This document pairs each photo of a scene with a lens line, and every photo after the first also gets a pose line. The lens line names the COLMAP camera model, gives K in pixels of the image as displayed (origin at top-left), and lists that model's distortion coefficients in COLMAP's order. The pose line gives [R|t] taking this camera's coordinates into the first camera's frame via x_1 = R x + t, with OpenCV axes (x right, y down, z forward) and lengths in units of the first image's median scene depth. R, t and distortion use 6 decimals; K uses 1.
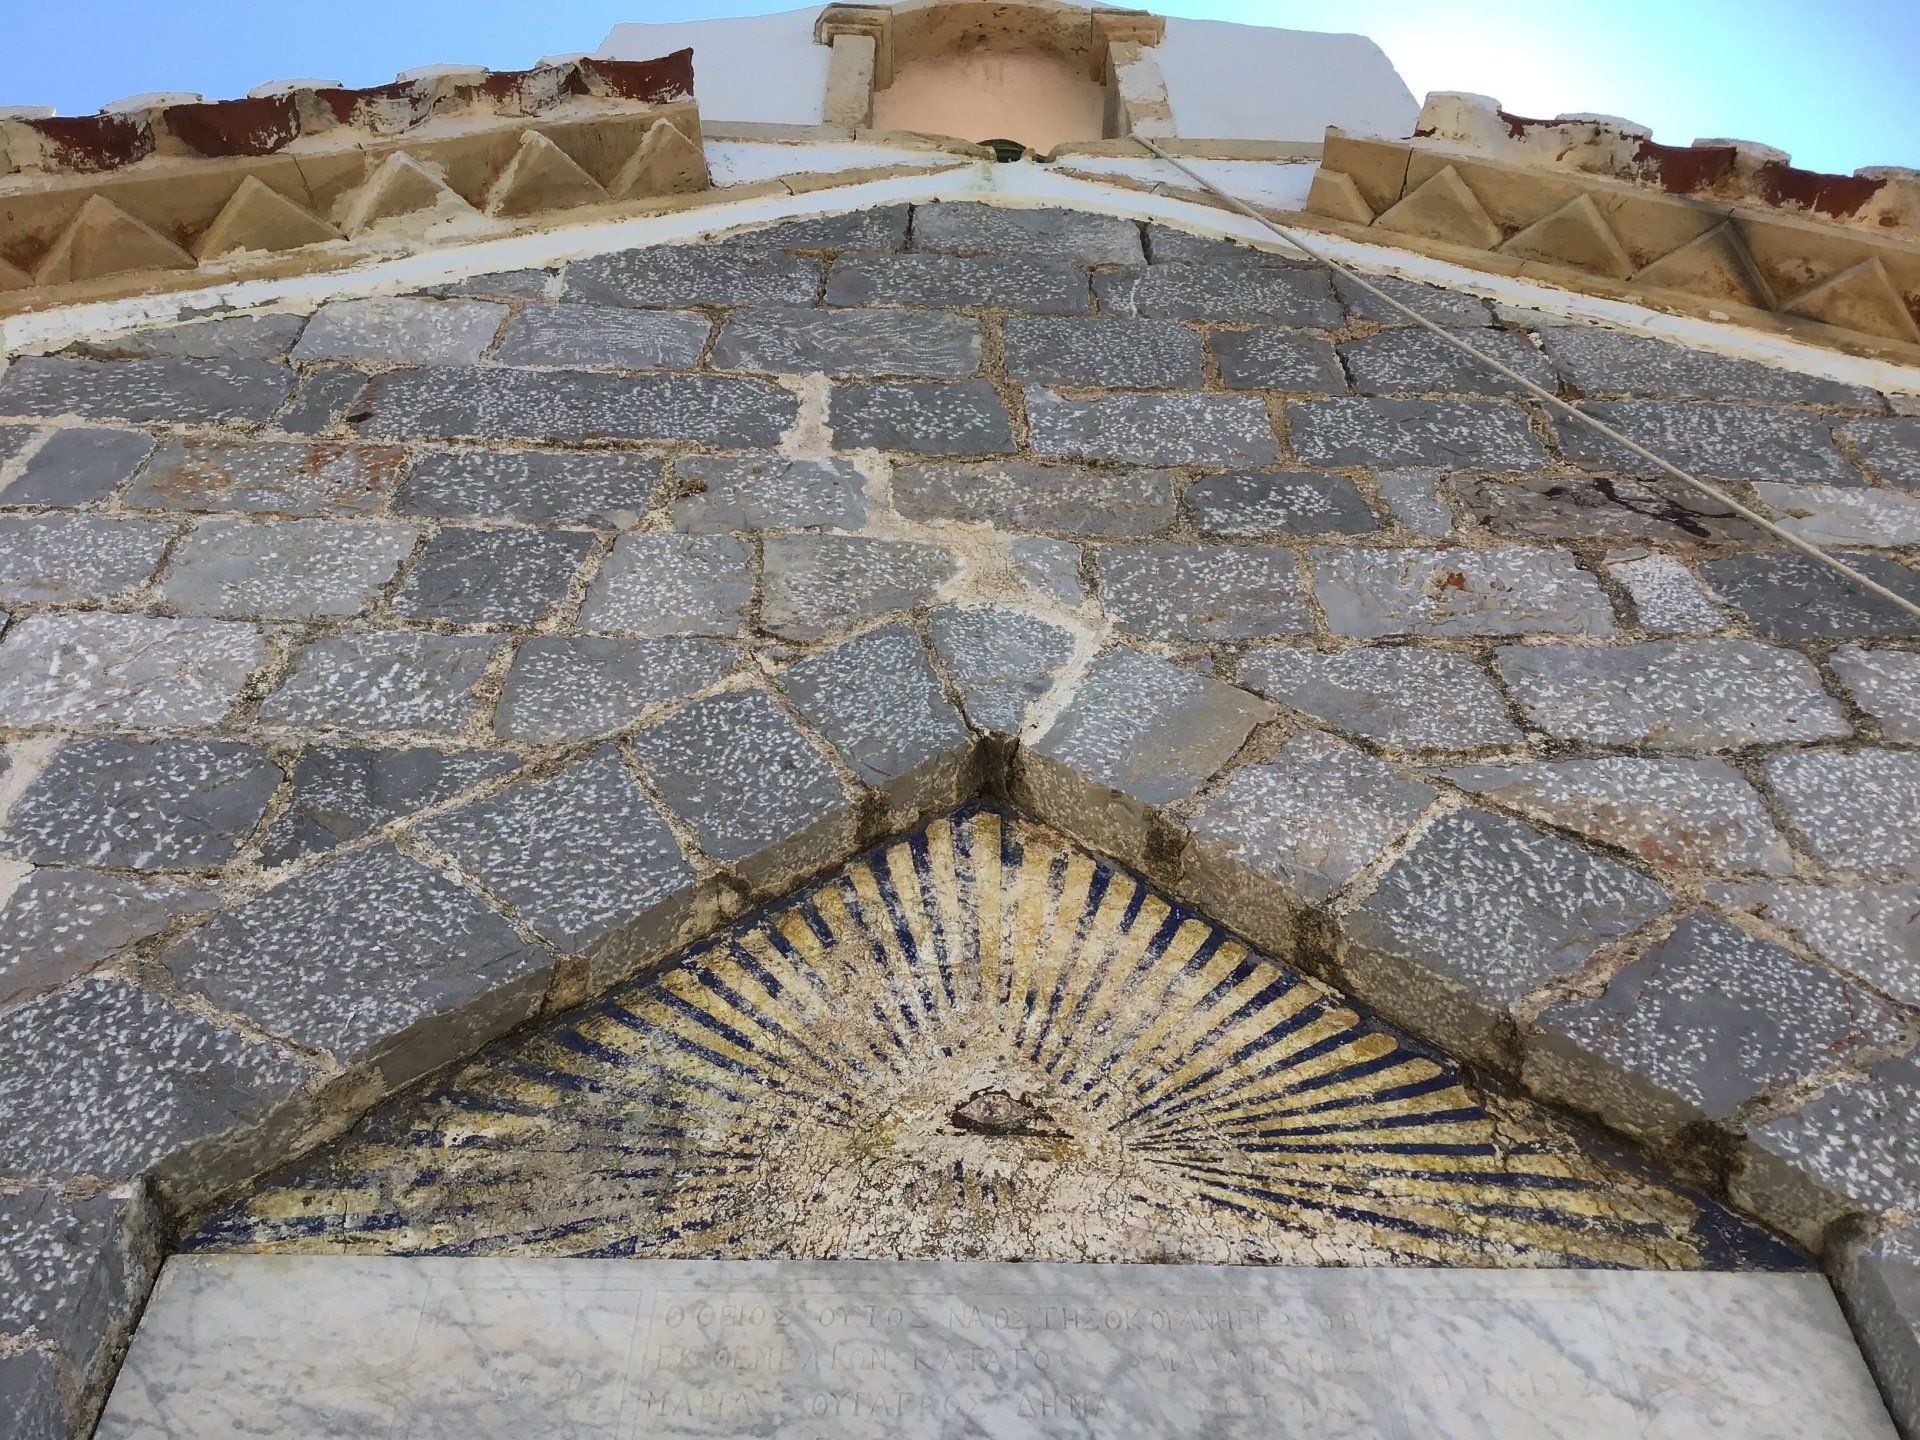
lens RADIAL K [[1772.0, 0, 960.0], [0, 1772.0, 720.0], [0, 0, 1]] dist [0.140908, -0.304402]
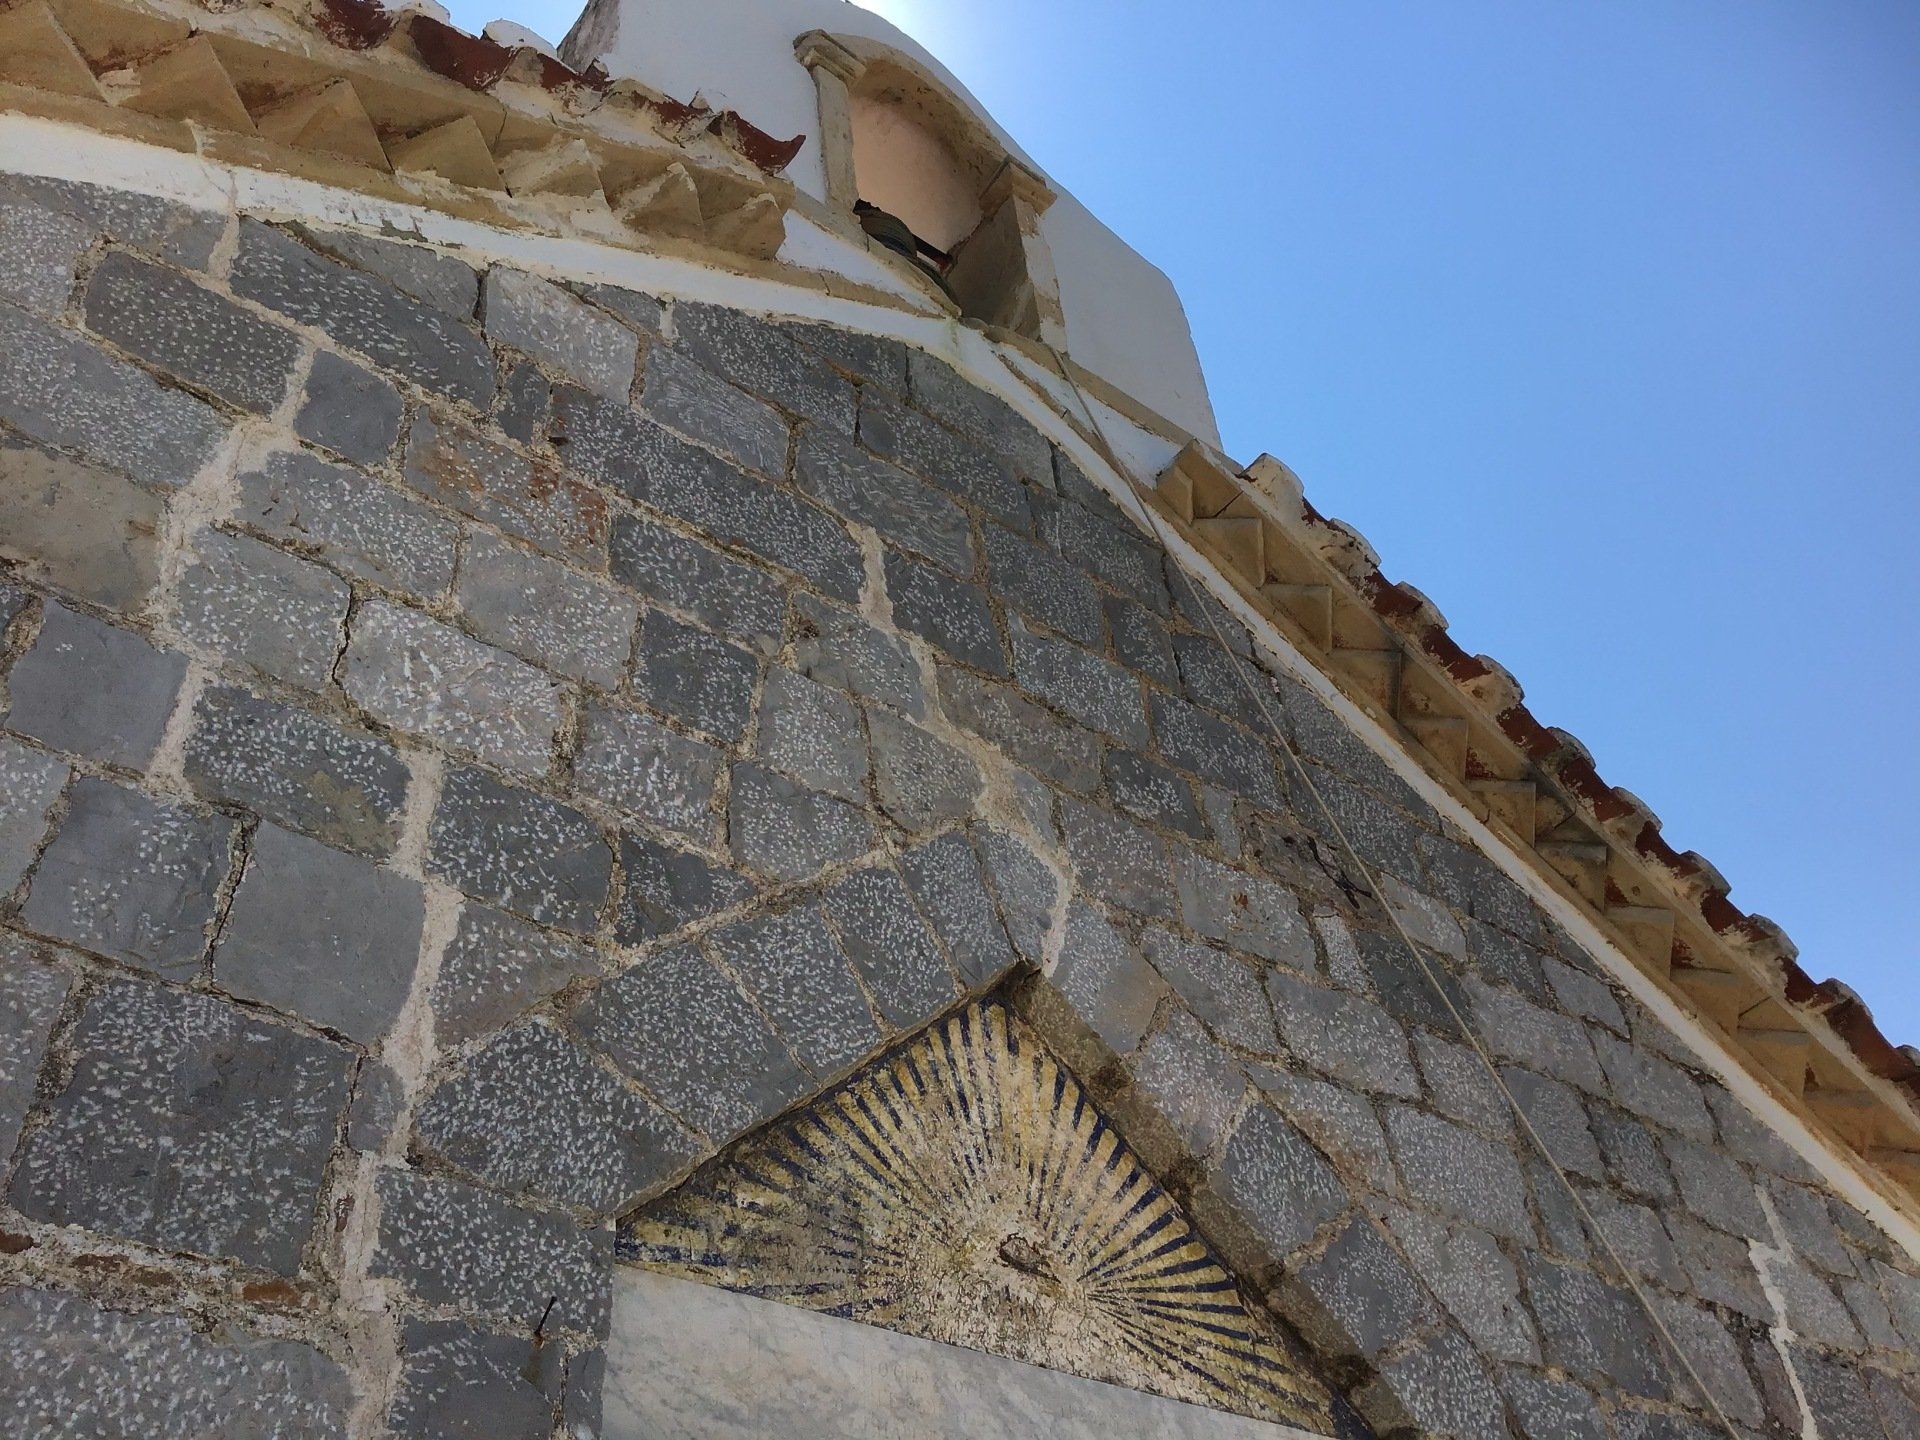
lens RADIAL K [[1772.0, 0, 960.0], [0, 1772.0, 720.0], [0, 0, 1]] dist [0.140908, -0.304402]
pose [[0.811613, 0.351223, 0.466826, -0.842644], [-0.418500, 0.907095, 0.045131, -0.231781], [-0.407604, -0.231995, 0.883197, -0.236855]]
